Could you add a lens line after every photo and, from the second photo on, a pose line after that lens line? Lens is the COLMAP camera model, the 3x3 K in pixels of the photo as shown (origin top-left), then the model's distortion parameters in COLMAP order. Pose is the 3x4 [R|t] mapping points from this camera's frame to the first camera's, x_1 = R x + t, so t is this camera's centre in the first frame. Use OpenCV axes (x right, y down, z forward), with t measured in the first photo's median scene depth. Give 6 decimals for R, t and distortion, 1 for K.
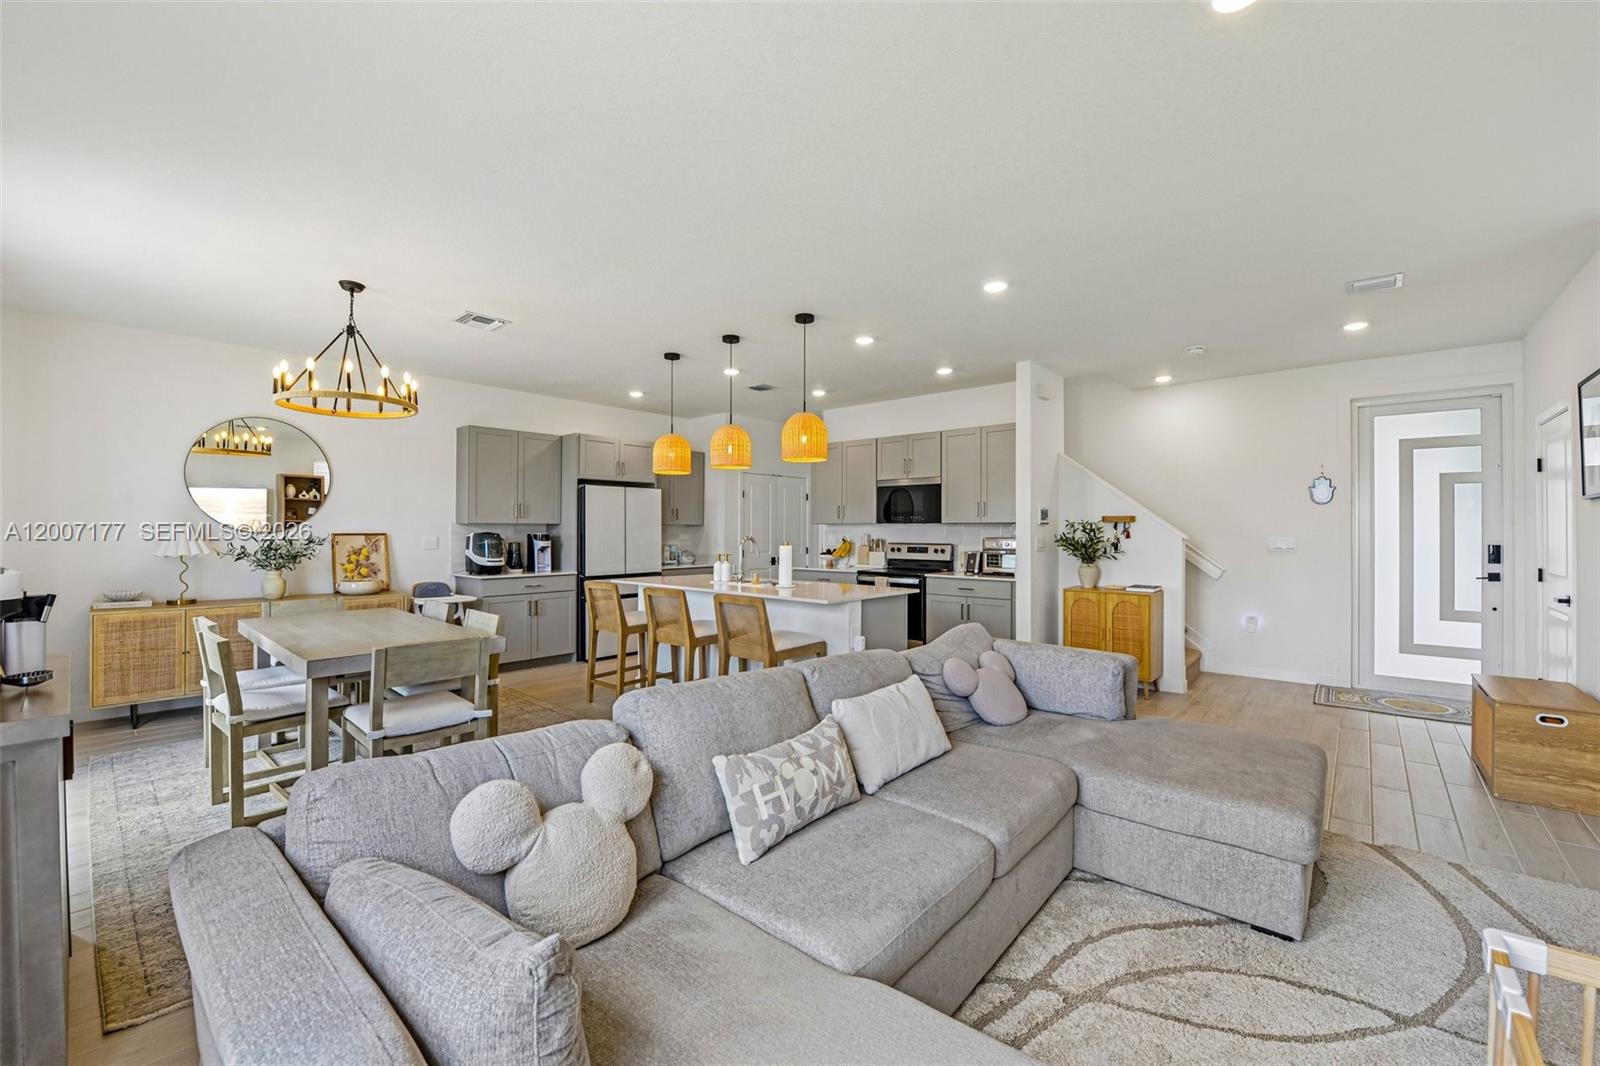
lens RADIAL K [[645.9, 0, 797.9], [0, 645.9, 525.7], [0, 0, 1]] dist [-0.015701, -0.000894]
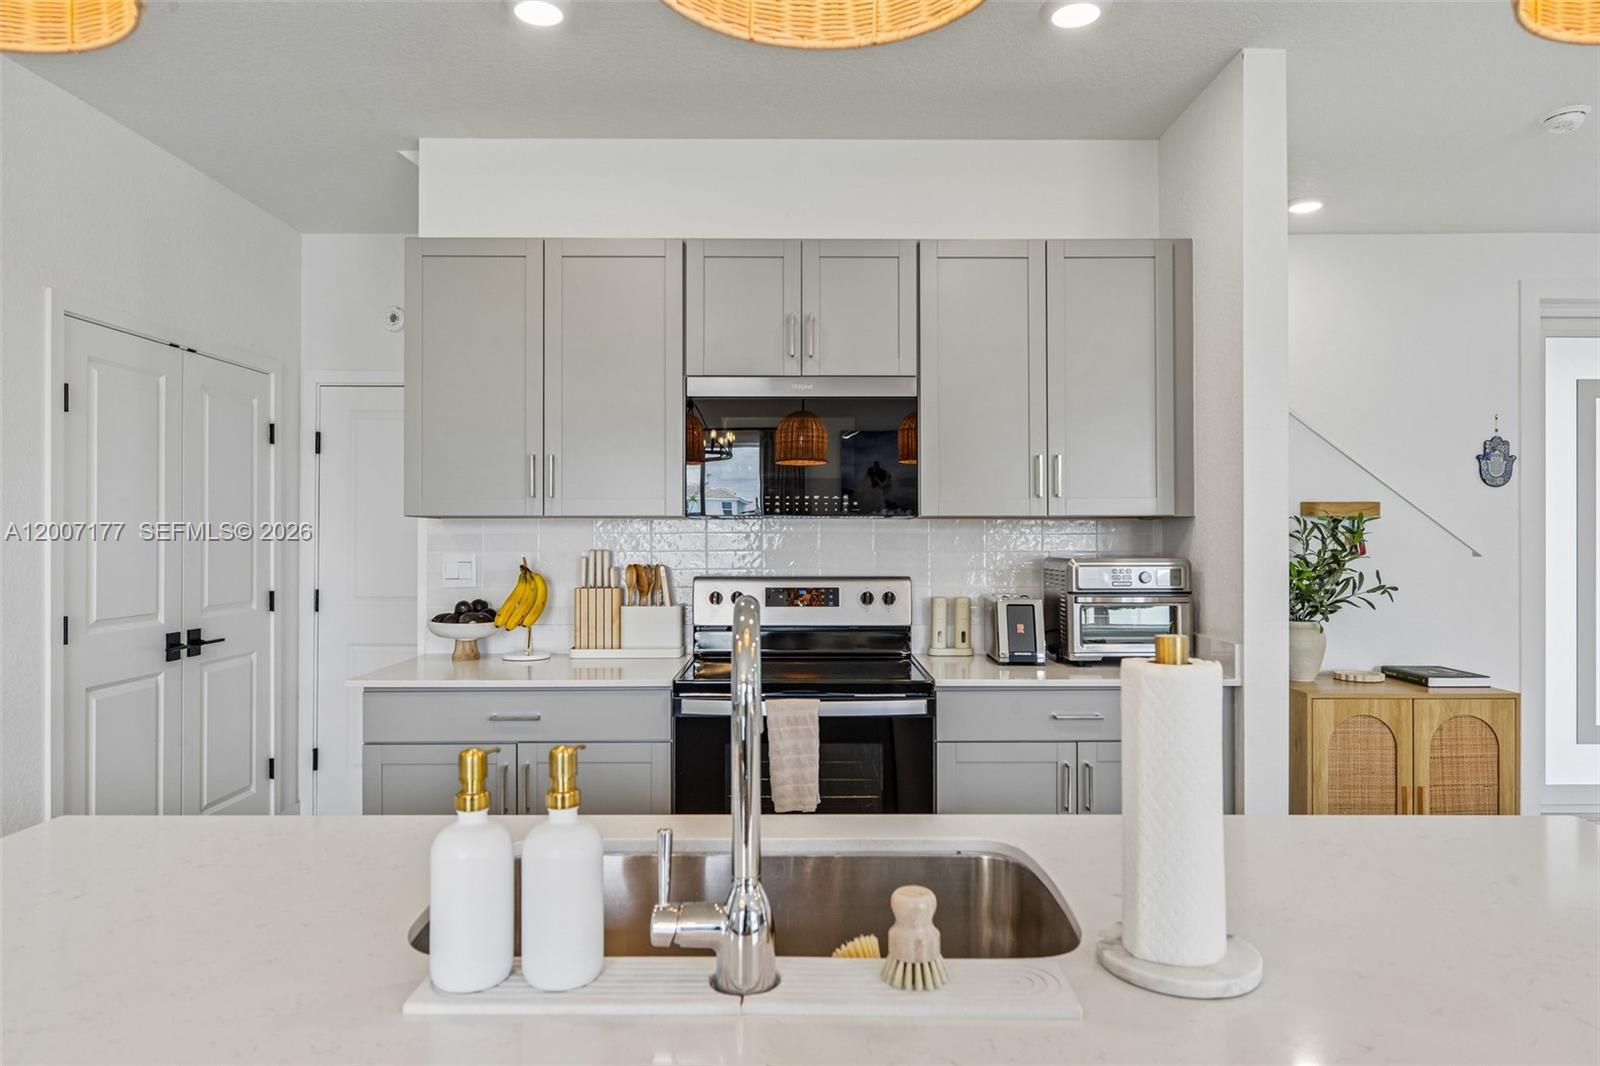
lens RADIAL K [[991.0, 0, 798.1], [0, 991.0, 525.6], [0, 0, 1]] dist [-0.000196, -0.000081]
pose [[0.745164, 0.002846, 0.666875, -0.163076], [-0.002470, 0.999996, -0.001508, 0.001846], [-0.666877, -0.000524, 0.745168, 0.656767]]
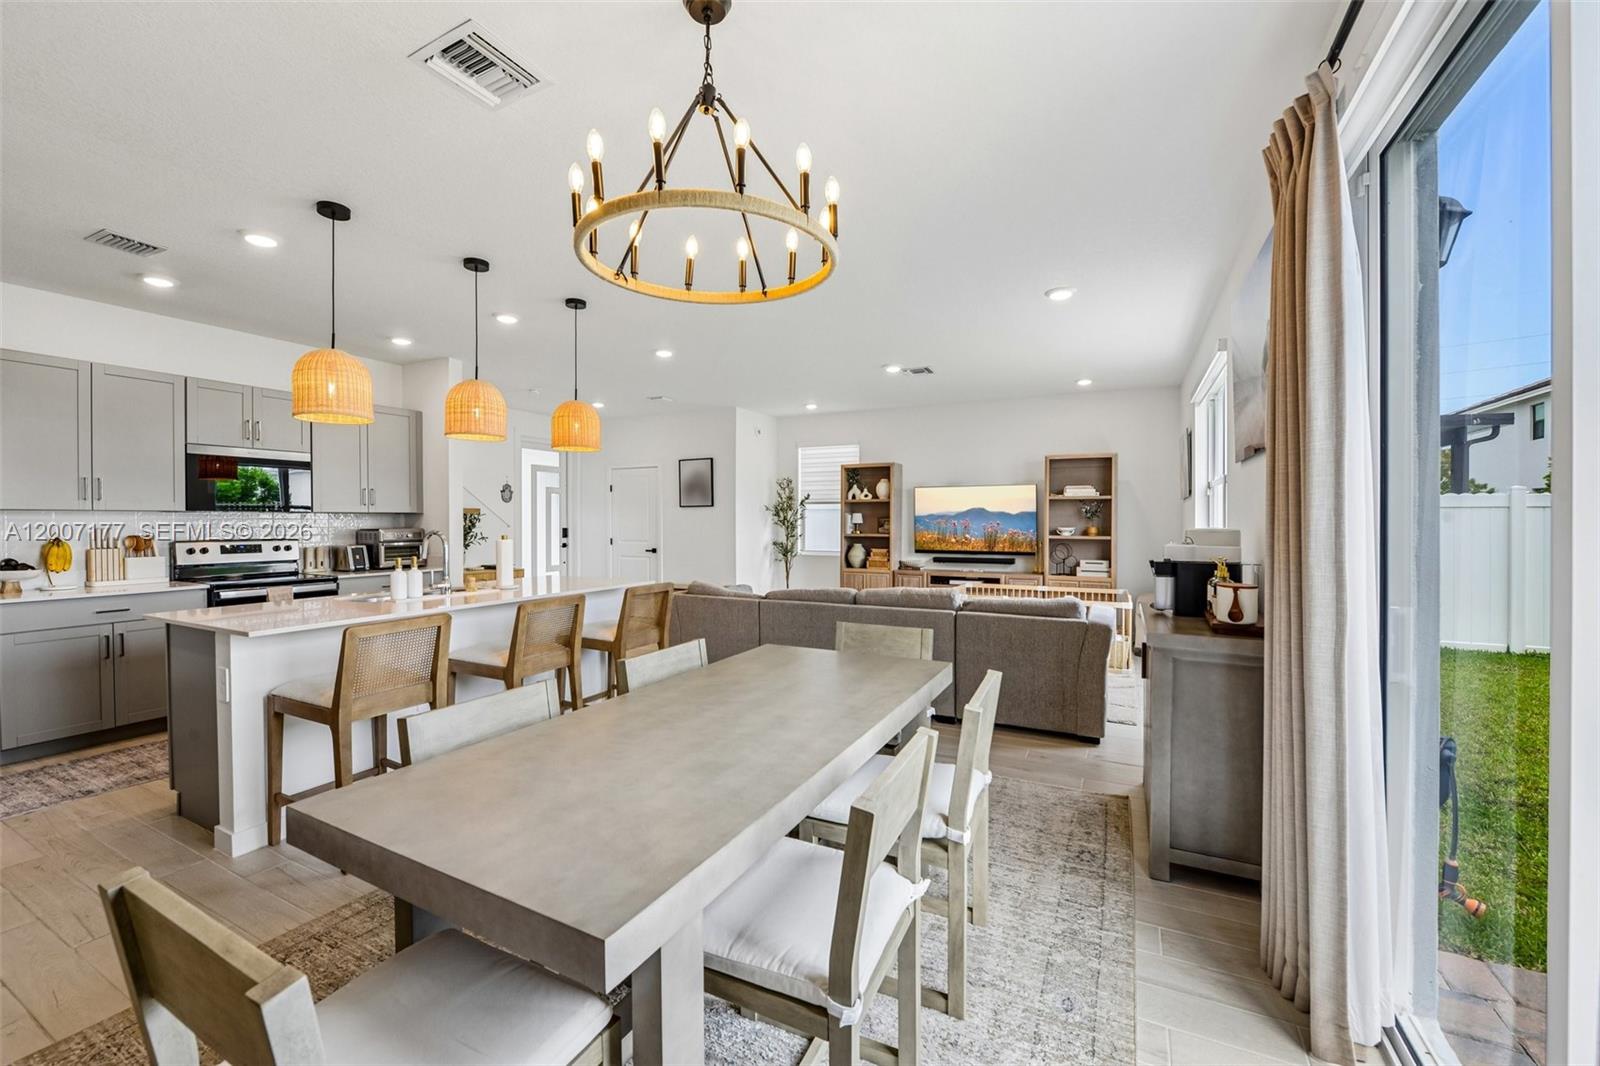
lens RADIAL K [[645.9, 0, 808.1], [0, 645.9, 526.6], [0, 0, 1]] dist [-0.015701, -0.000894]
pose [[-0.259640, -0.012475, 0.965625, -0.689374], [-0.007245, 0.999914, 0.010970, 0.000805], [-0.965678, -0.004148, -0.259707, 0.611144]]
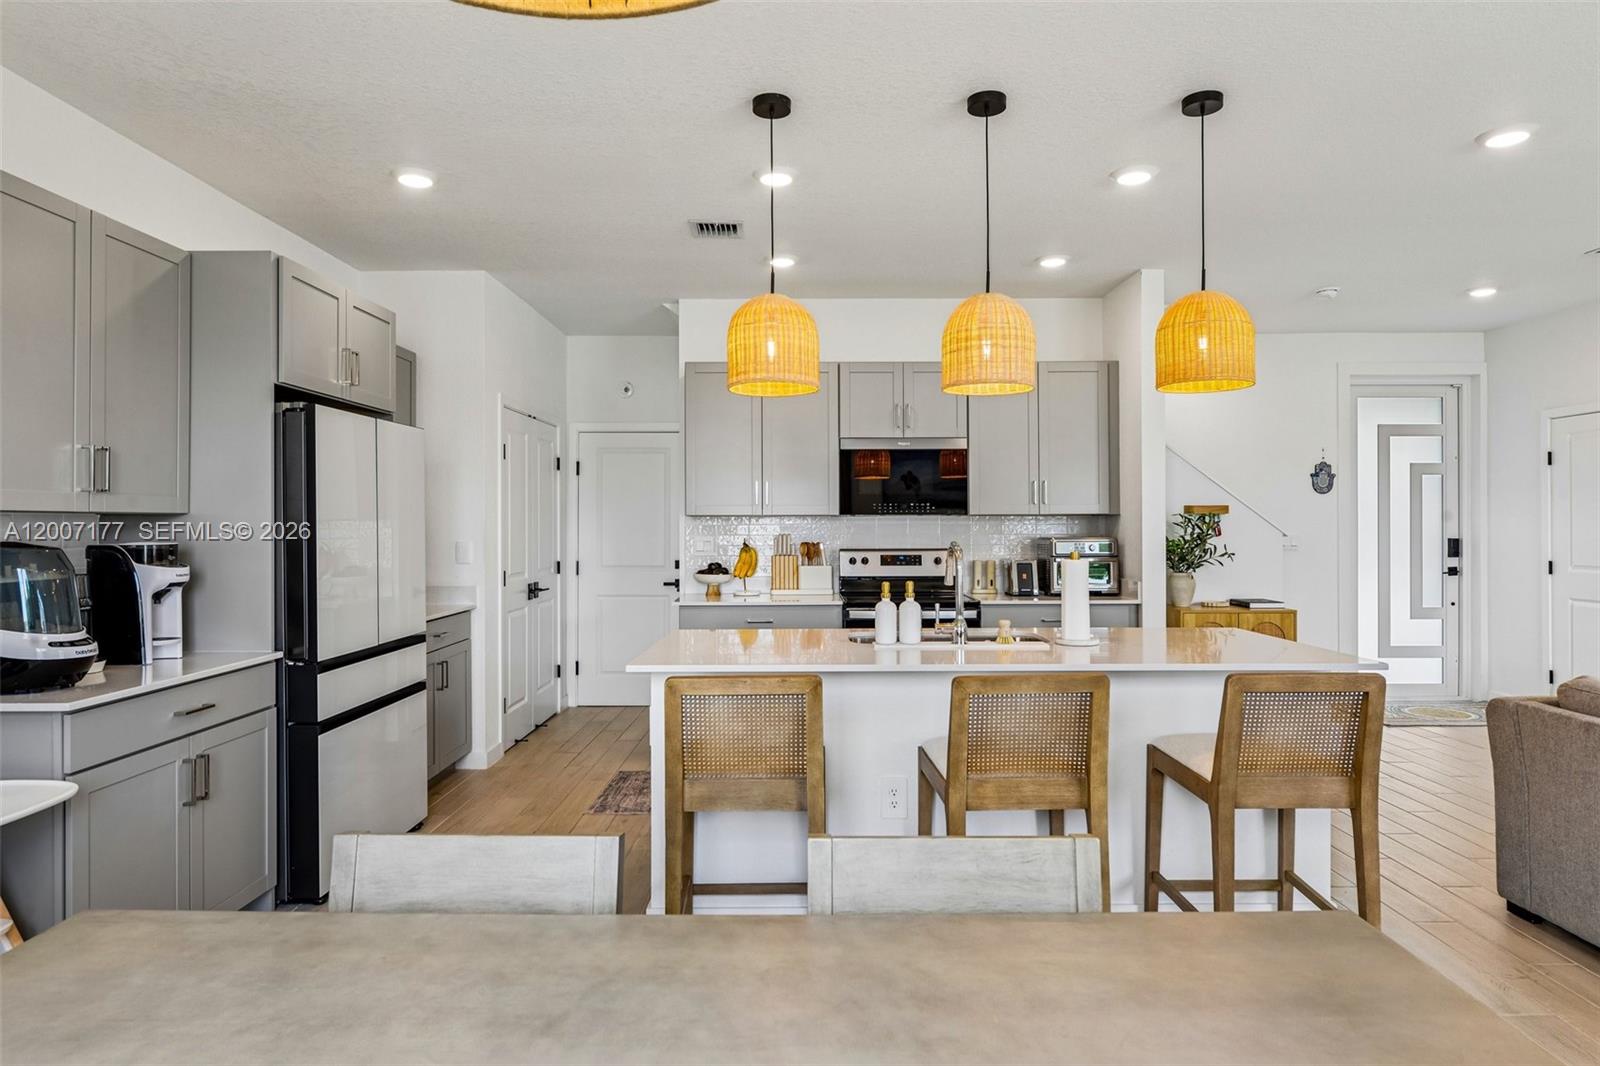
lens RADIAL K [[955.4, 0, 798.0], [0, 955.4, 521.5], [0, 0, 1]] dist [0.006672, -0.002808]
pose [[0.743832, -0.001838, 0.668364, -0.490019], [0.000686, 0.999998, 0.001987, 0.000510], [-0.668366, -0.001020, 0.743832, 0.438741]]
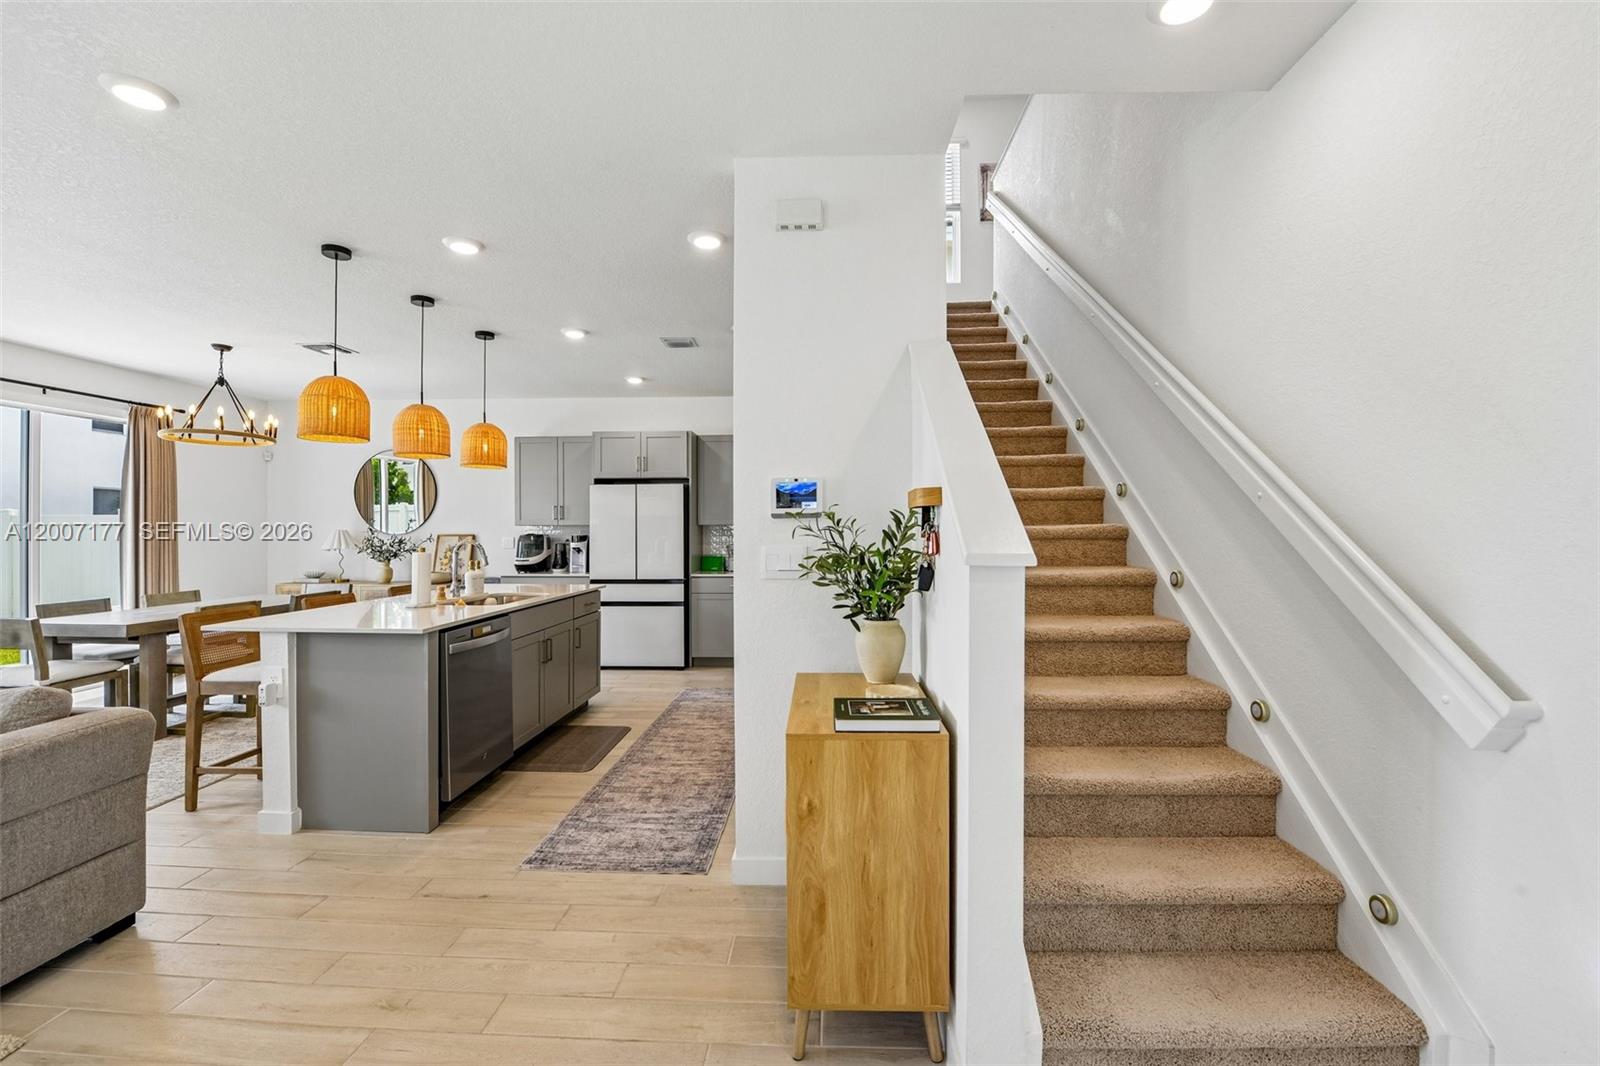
lens RADIAL K [[645.9, 0, 797.4], [0, 645.9, 528.8], [0, 0, 1]] dist [-0.015701, -0.000894]
pose [[0.635839, -0.004793, -0.771807, 0.624495], [0.008116, 0.999967, 0.000476, 0.004612], [0.771779, -0.006567, 0.635857, 0.631186]]
